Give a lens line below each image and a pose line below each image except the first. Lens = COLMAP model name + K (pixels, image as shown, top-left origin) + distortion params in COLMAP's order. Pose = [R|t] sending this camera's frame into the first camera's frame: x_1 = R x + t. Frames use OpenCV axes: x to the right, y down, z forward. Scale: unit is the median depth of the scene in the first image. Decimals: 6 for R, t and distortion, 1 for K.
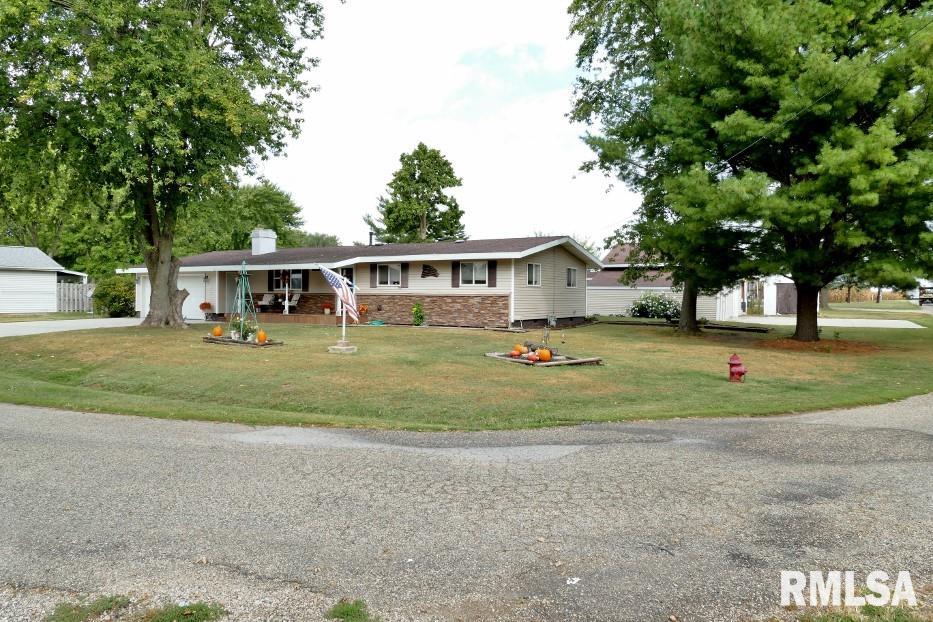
lens RADIAL K [[677.8, 0, 466.5], [0, 677.8, 311.0], [0, 0, 1]] dist [0.001387, -0.002949]
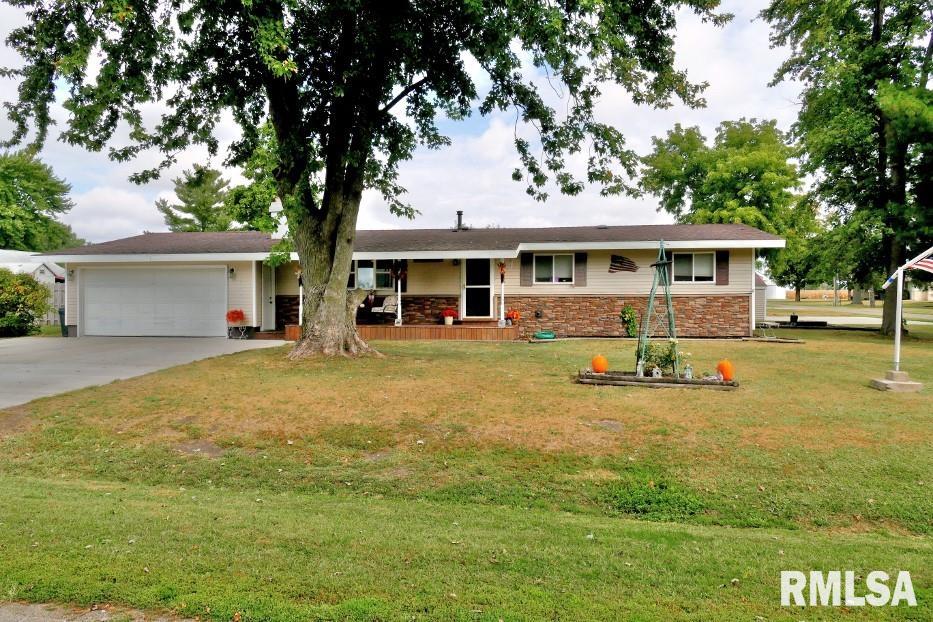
lens RADIAL K [[663.1, 0, 466.5], [0, 663.1, 311.0], [0, 0, 1]] dist [0.000397, -0.000602]
pose [[0.914681, -0.016896, 0.403823, -0.558166], [0.016658, 0.999853, 0.004102, -0.014073], [-0.403833, 0.002975, 0.914828, 0.443154]]
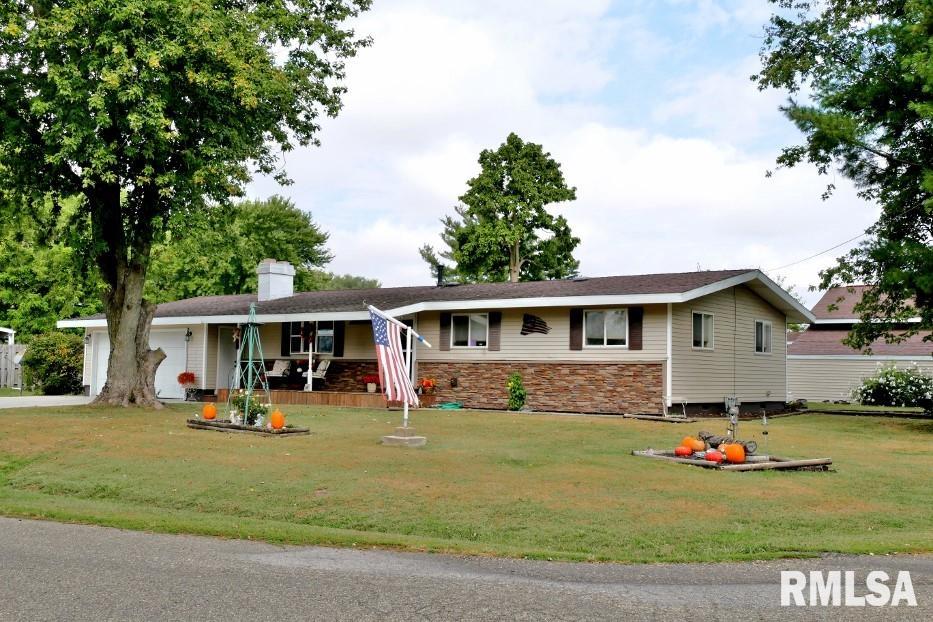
lens RADIAL K [[1067.1, 0, 466.5], [0, 1067.1, 311.0], [0, 0, 1]] dist [-0.007337, 0.011900]
pose [[0.994675, 0.003169, -0.103012, -0.016470], [-0.011725, 0.996517, -0.082561, 0.012581], [0.102392, 0.083329, 0.991248, 0.010903]]
